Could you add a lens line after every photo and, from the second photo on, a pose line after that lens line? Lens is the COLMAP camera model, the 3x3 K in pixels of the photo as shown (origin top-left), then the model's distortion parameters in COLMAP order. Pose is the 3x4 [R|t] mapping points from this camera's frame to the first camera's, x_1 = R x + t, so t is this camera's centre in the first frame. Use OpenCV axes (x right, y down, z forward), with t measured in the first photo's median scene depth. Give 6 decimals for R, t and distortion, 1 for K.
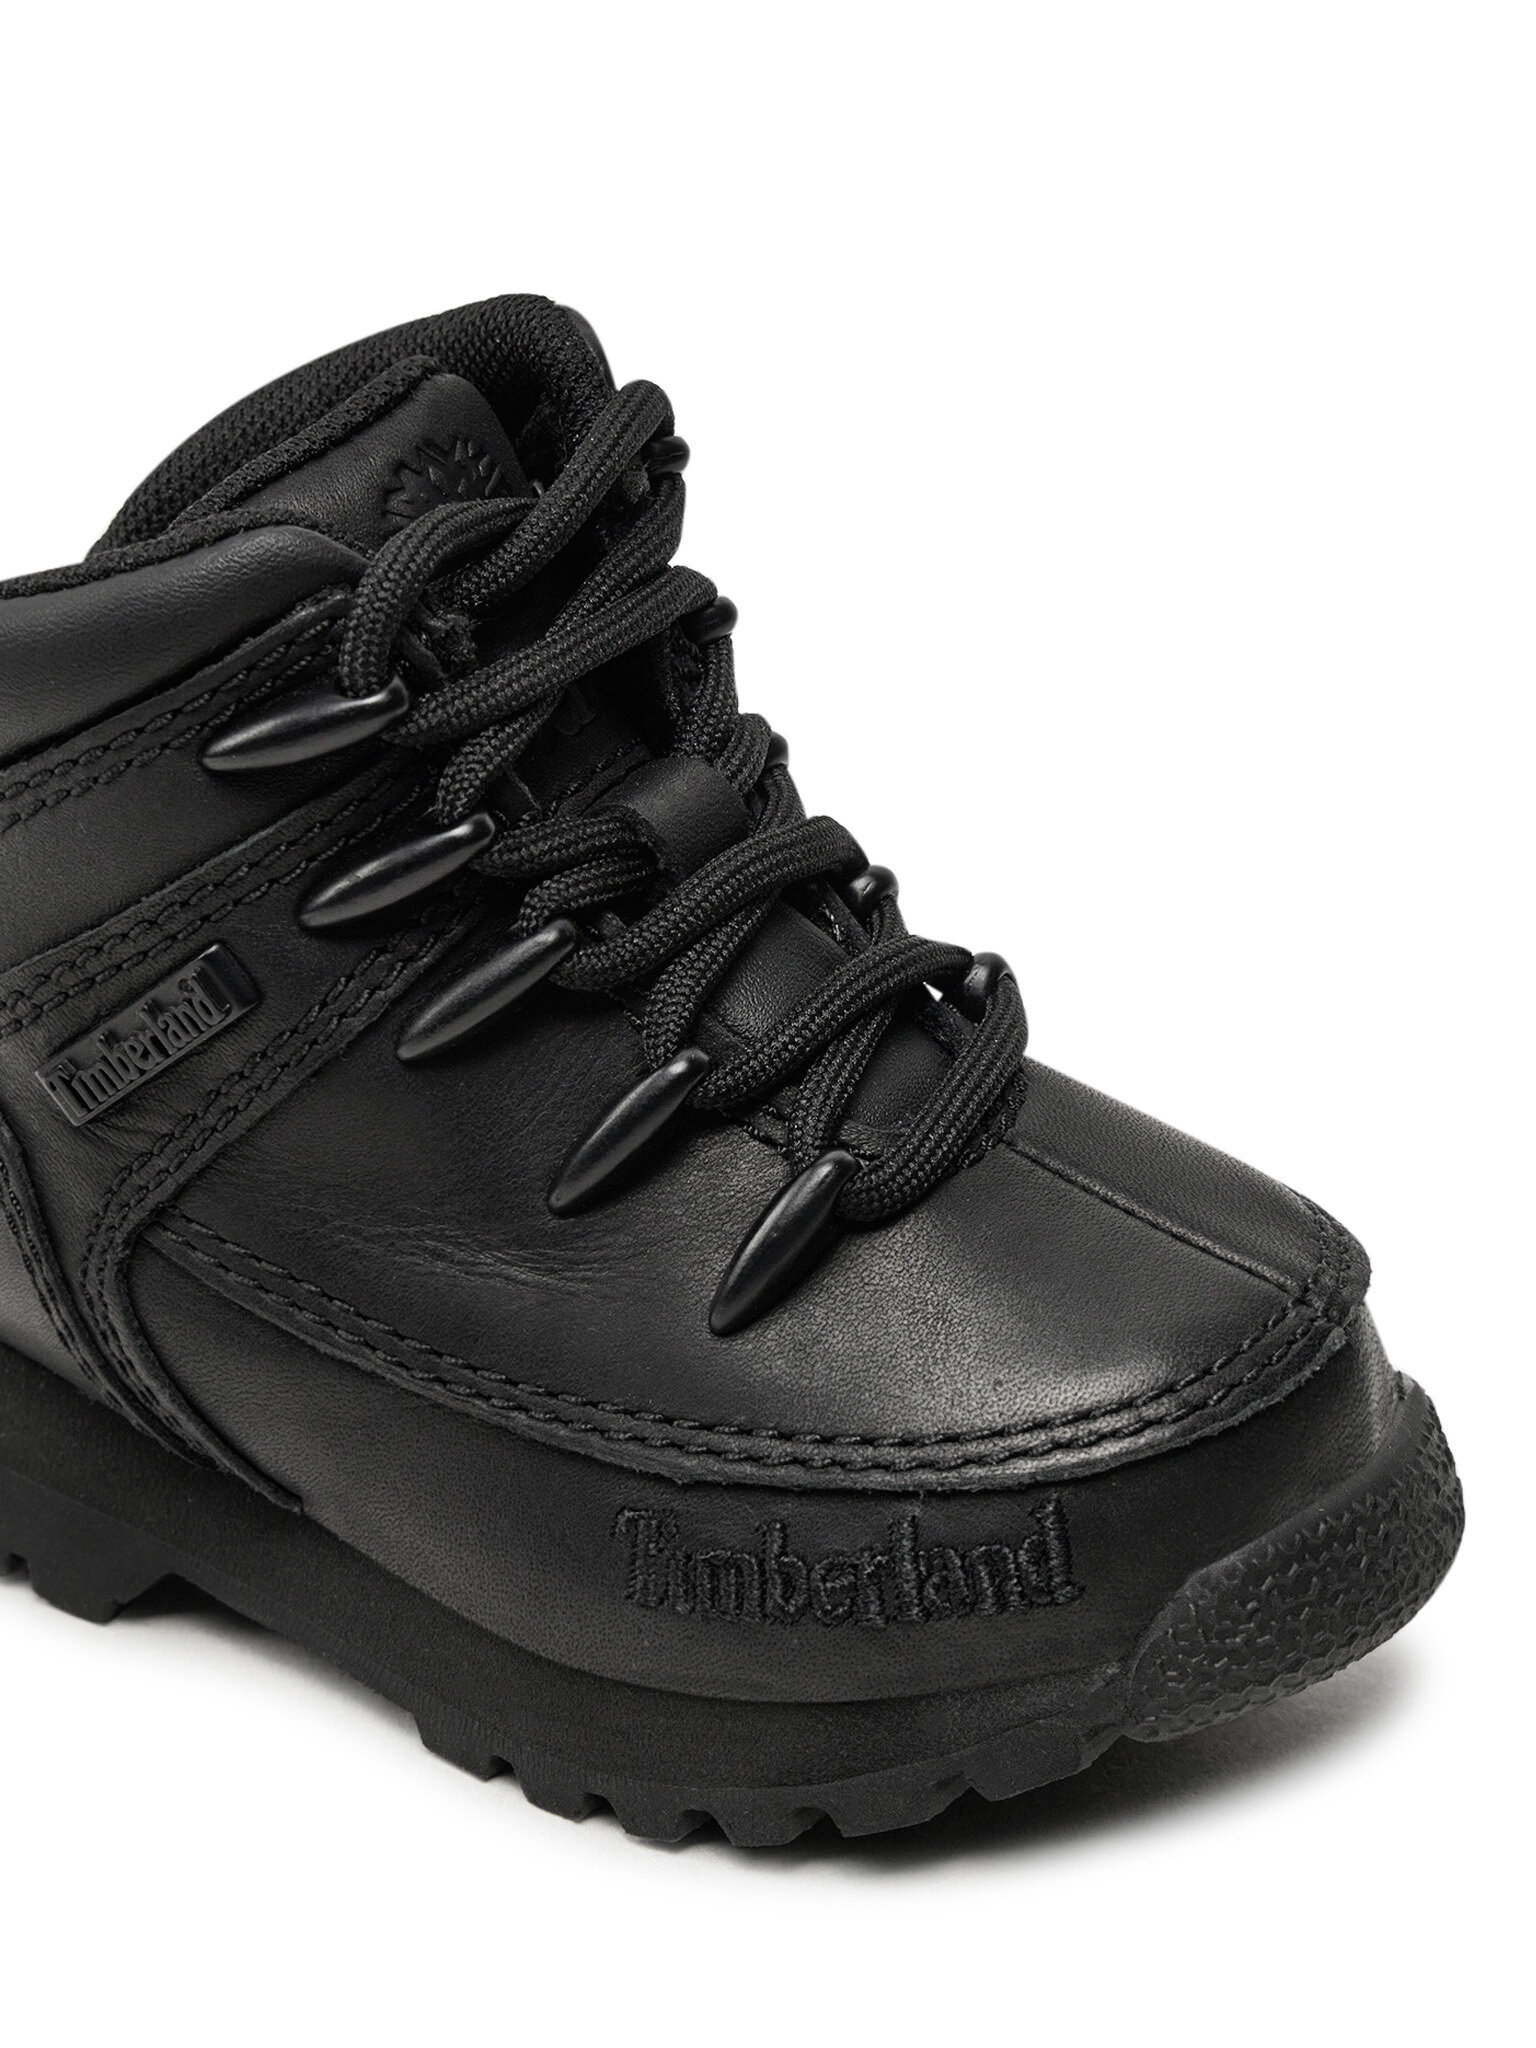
lens RADIAL K [[5820.1, 0, 768.0], [0, 5820.1, 1024.0], [0, 0, 1]] dist [-0.033411, -0.471888]
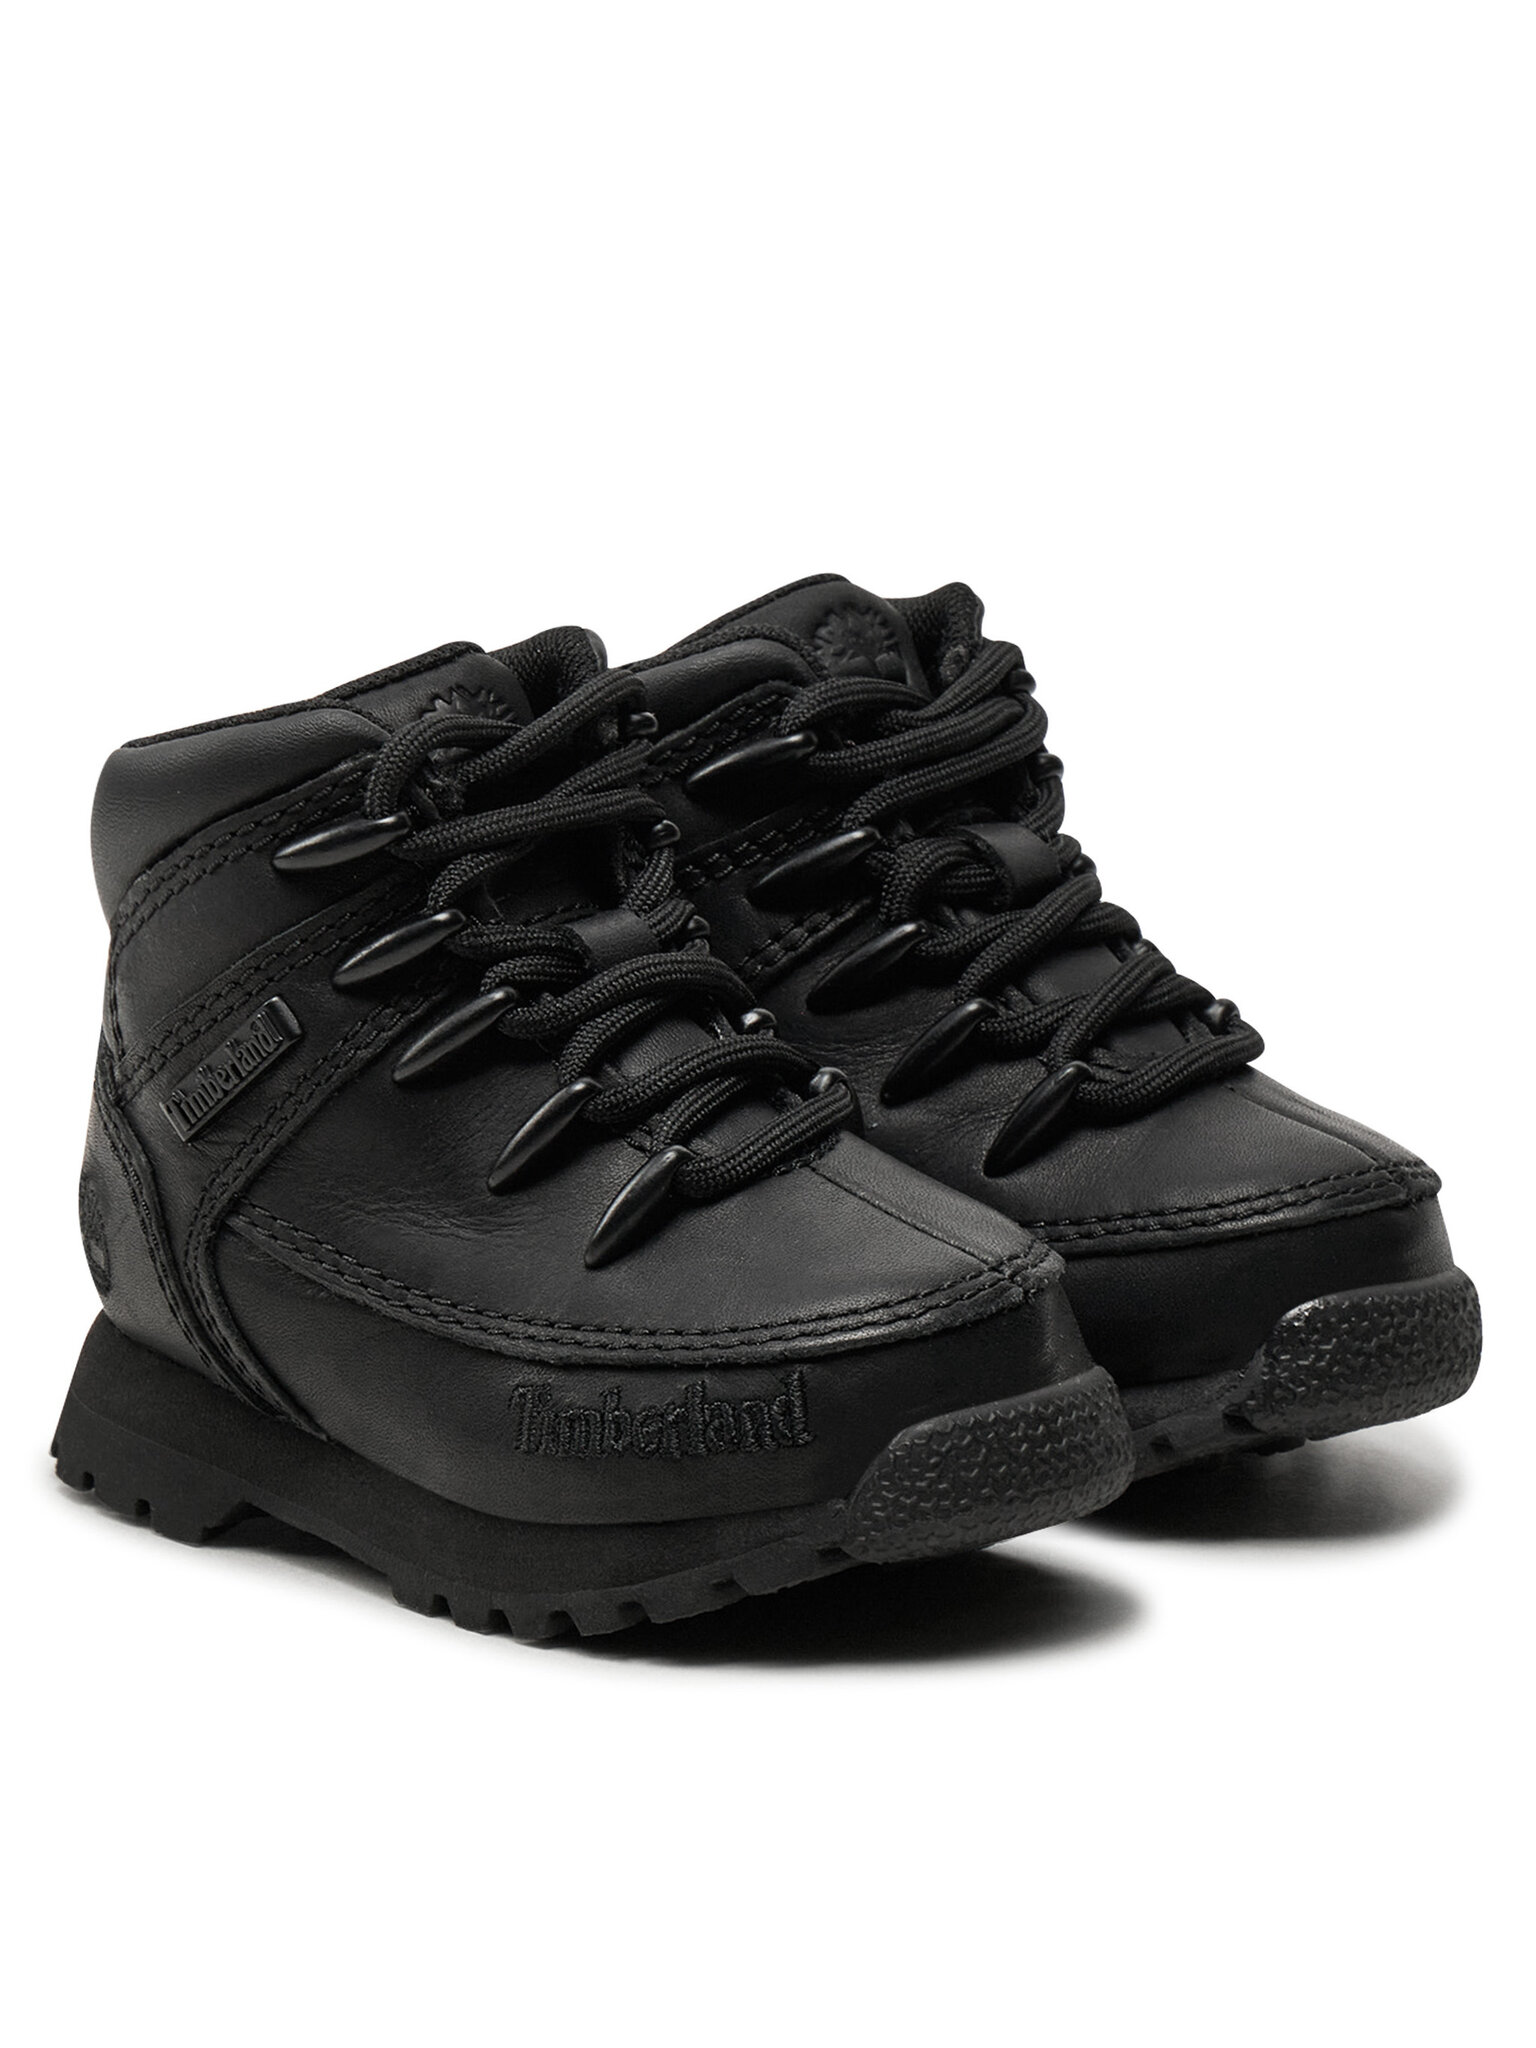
lens RADIAL K [[5997.7, 0, 768.0], [0, 5997.7, 1024.0], [0, 0, 1]] dist [-0.114664, -0.048613]
pose [[0.992239, 0.047332, -0.114986, 0.201756], [-0.067591, 0.981478, -0.179257, 0.255347], [0.104371, 0.185637, 0.977060, -0.458731]]
